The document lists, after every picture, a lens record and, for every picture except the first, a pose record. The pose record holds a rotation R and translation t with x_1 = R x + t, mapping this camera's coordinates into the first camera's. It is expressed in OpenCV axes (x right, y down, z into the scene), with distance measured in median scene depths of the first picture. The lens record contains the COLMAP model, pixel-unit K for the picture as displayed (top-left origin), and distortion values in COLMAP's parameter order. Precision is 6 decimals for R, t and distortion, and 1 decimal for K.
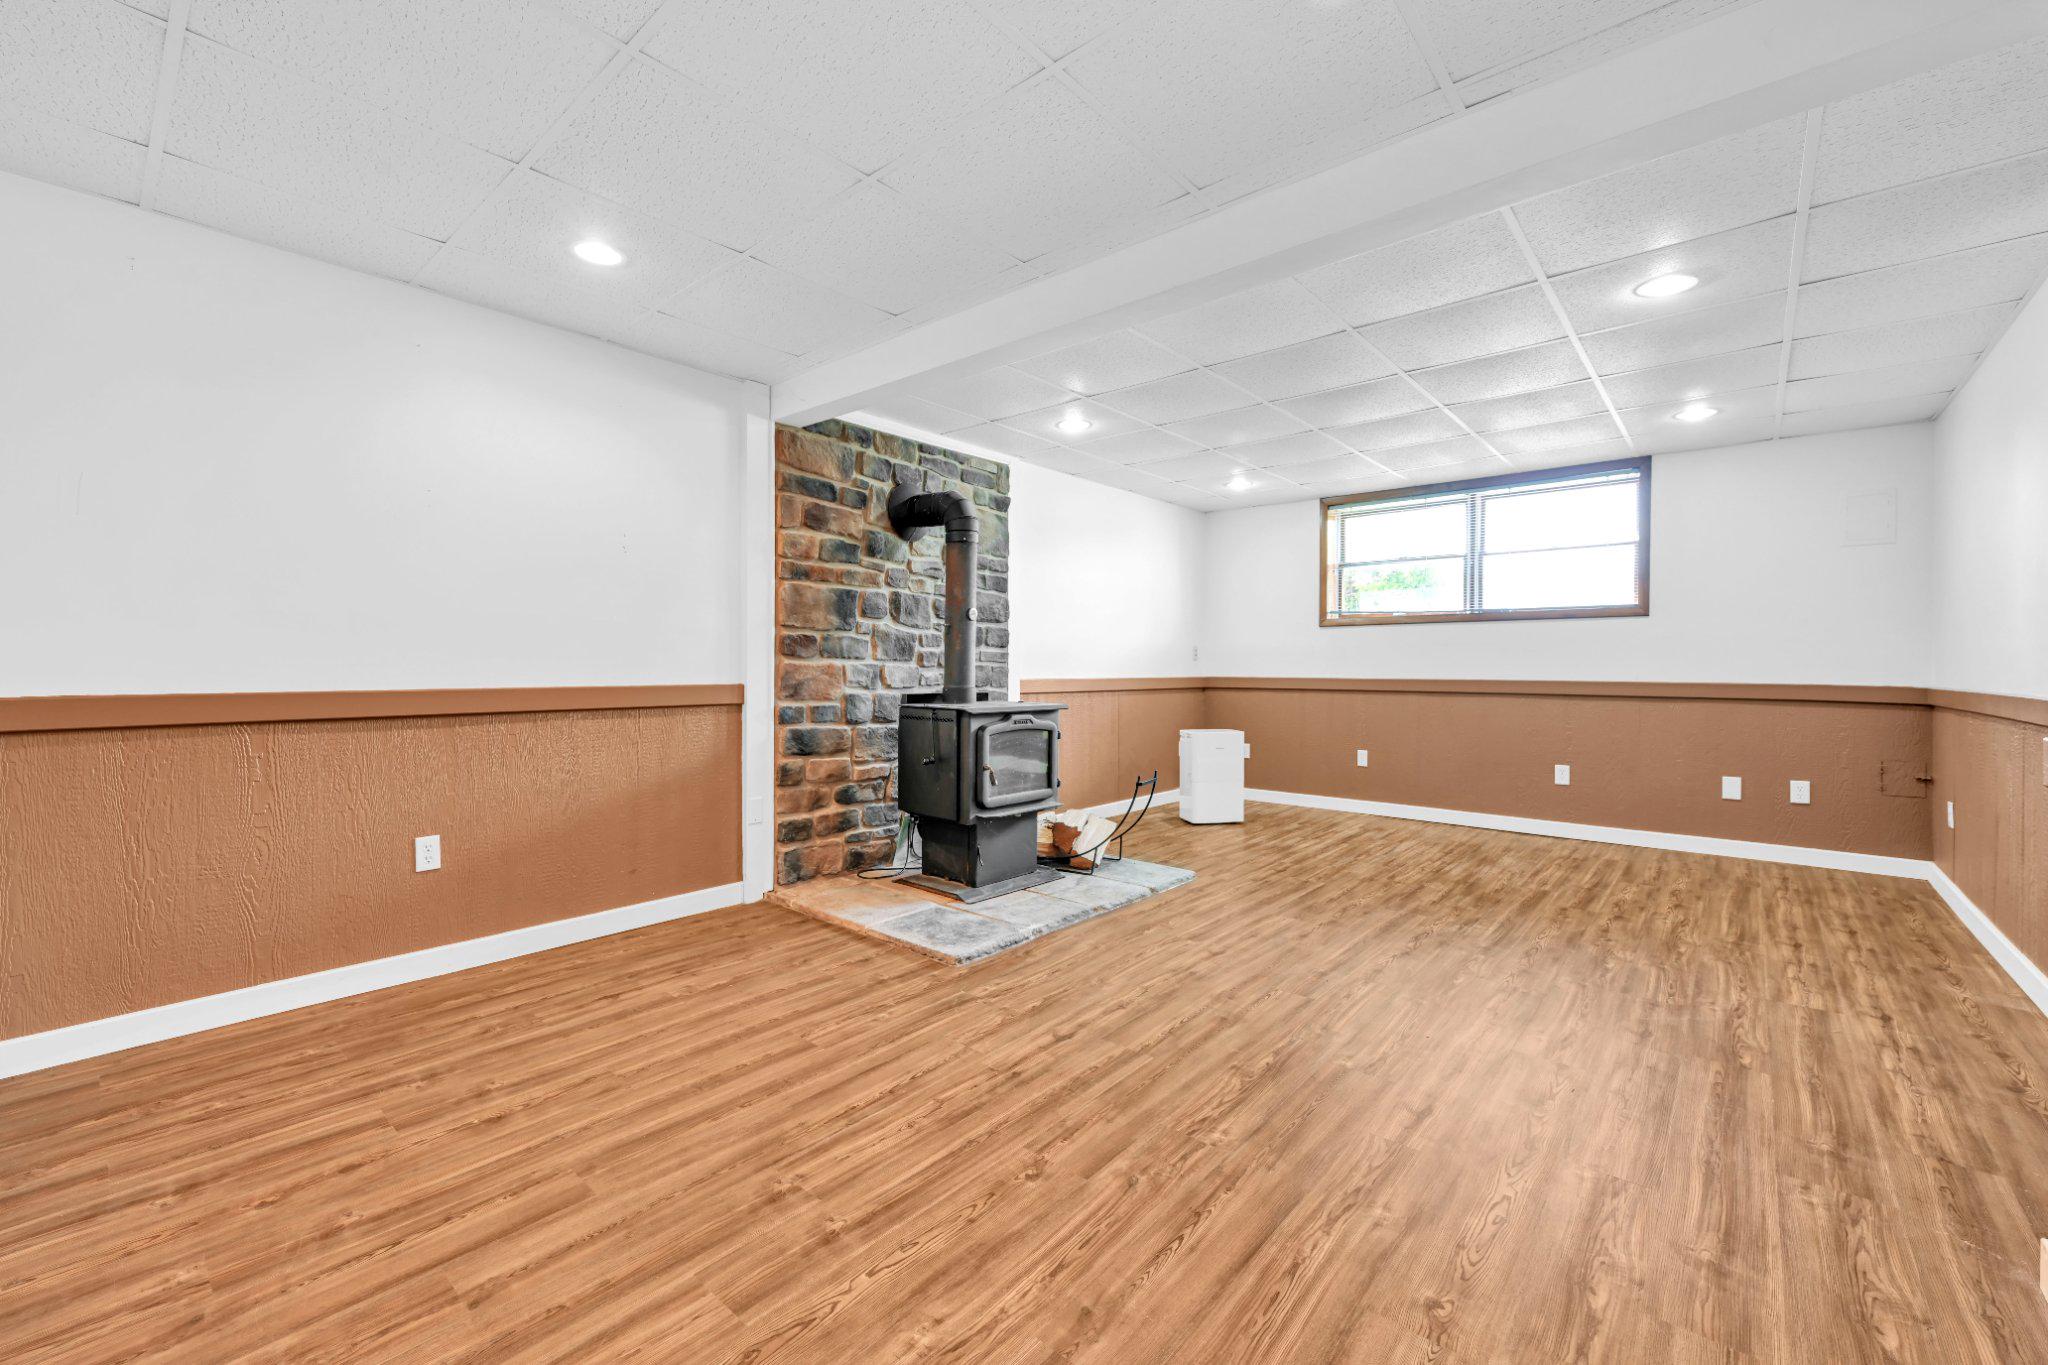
lens RADIAL K [[823.8, 0, 1026.4], [0, 823.8, 676.2], [0, 0, 1]] dist [-0.000957, 0.001112]
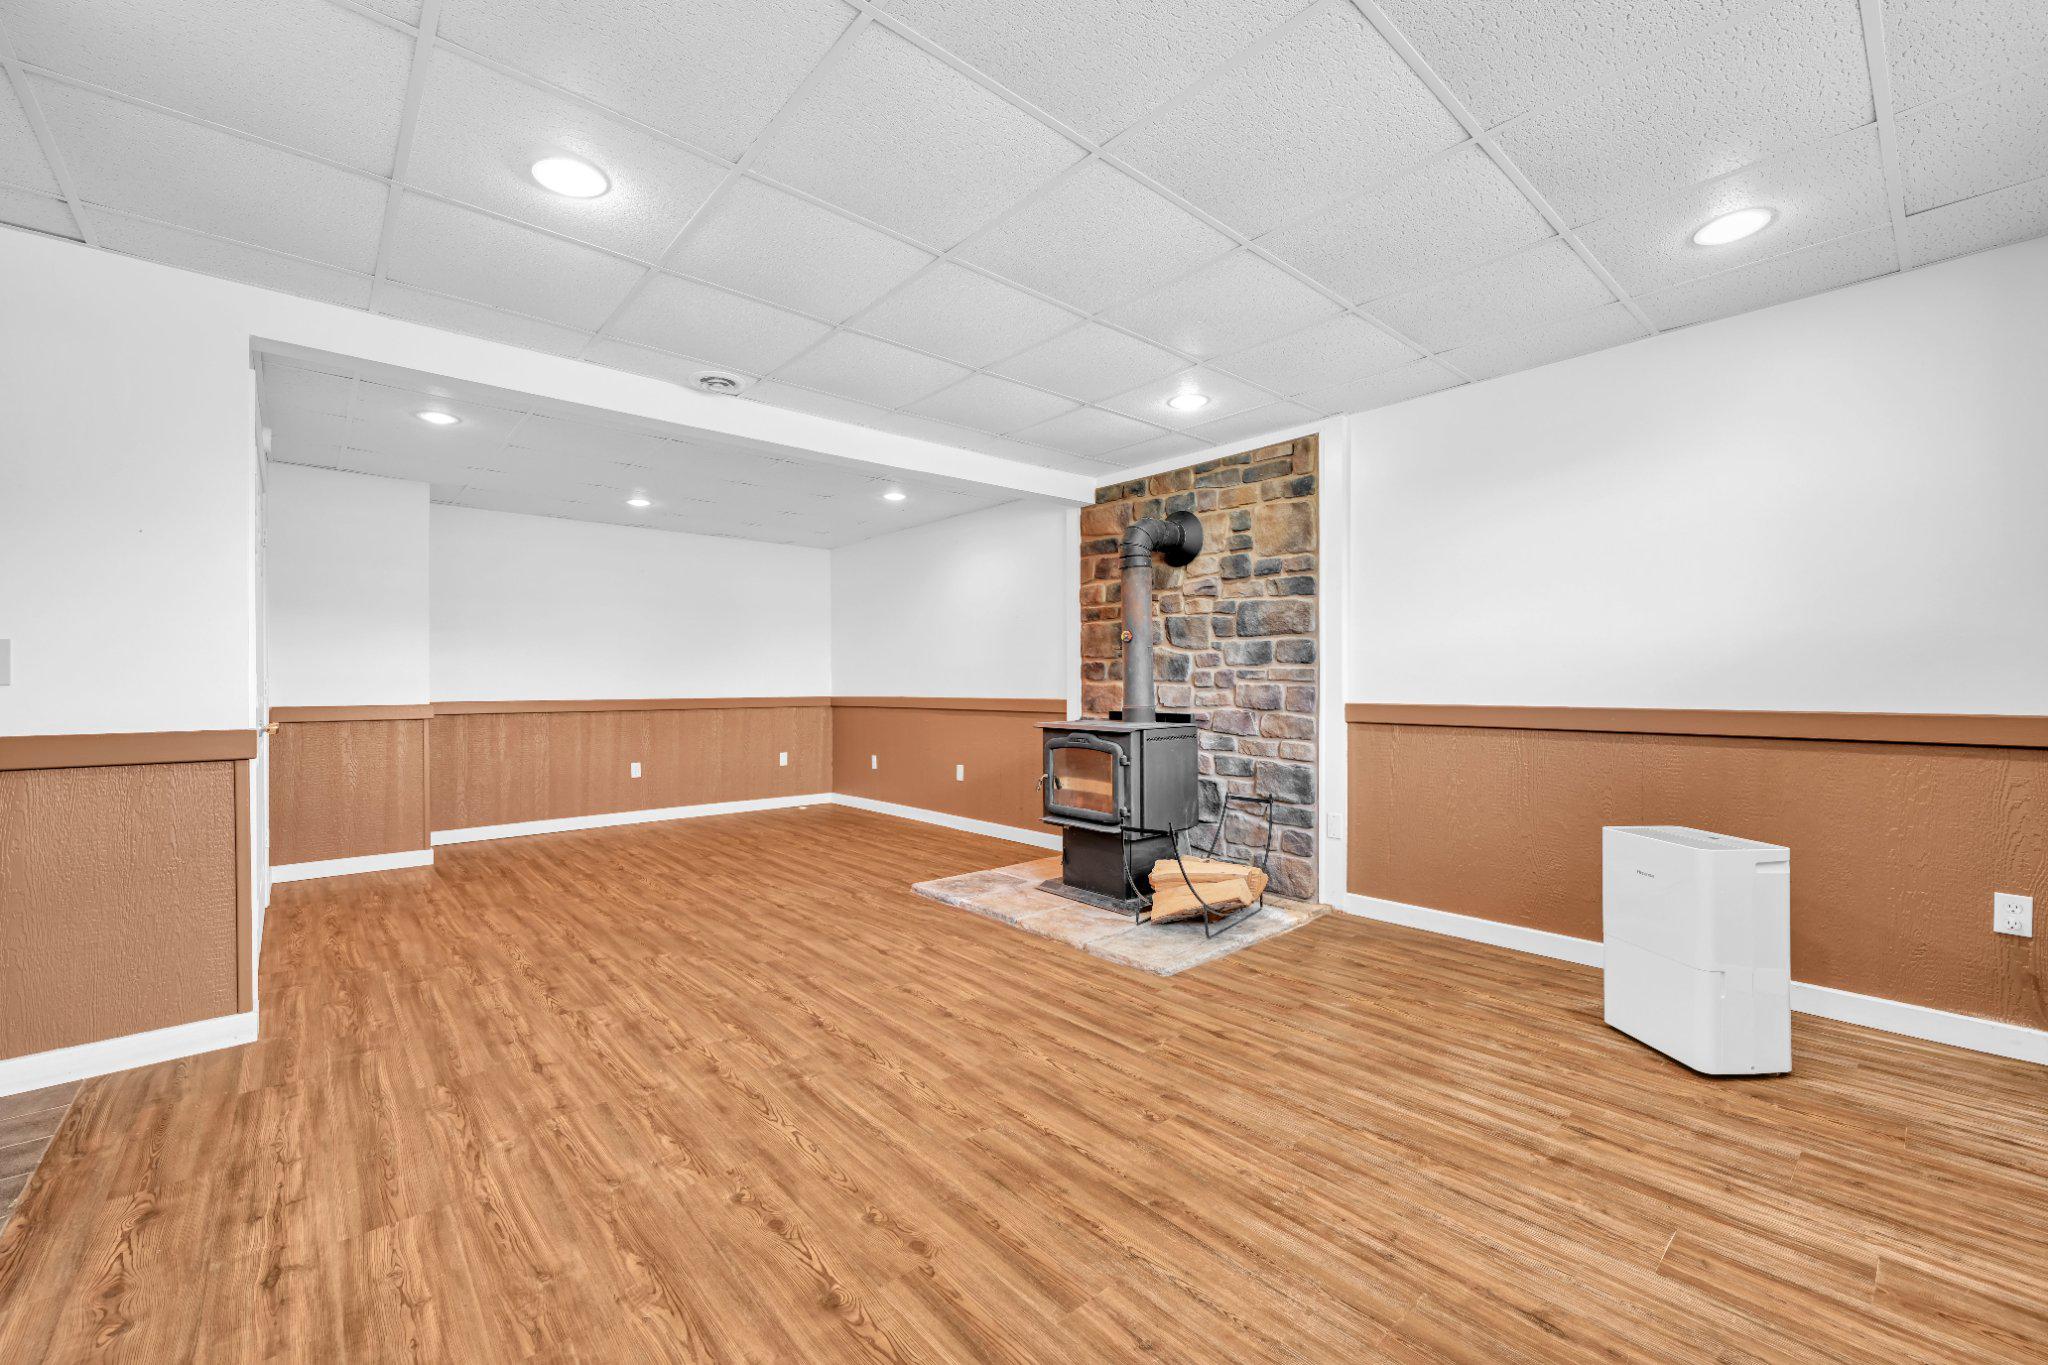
lens RADIAL K [[823.8, 0, 1026.4], [0, 823.8, 676.2], [0, 0, 1]] dist [-0.000957, 0.001112]
pose [[-0.128504, -0.012468, -0.991631, 1.144288], [-0.008976, 0.999895, -0.011408, -0.014201], [0.991668, 0.007435, -0.128602, 1.176922]]
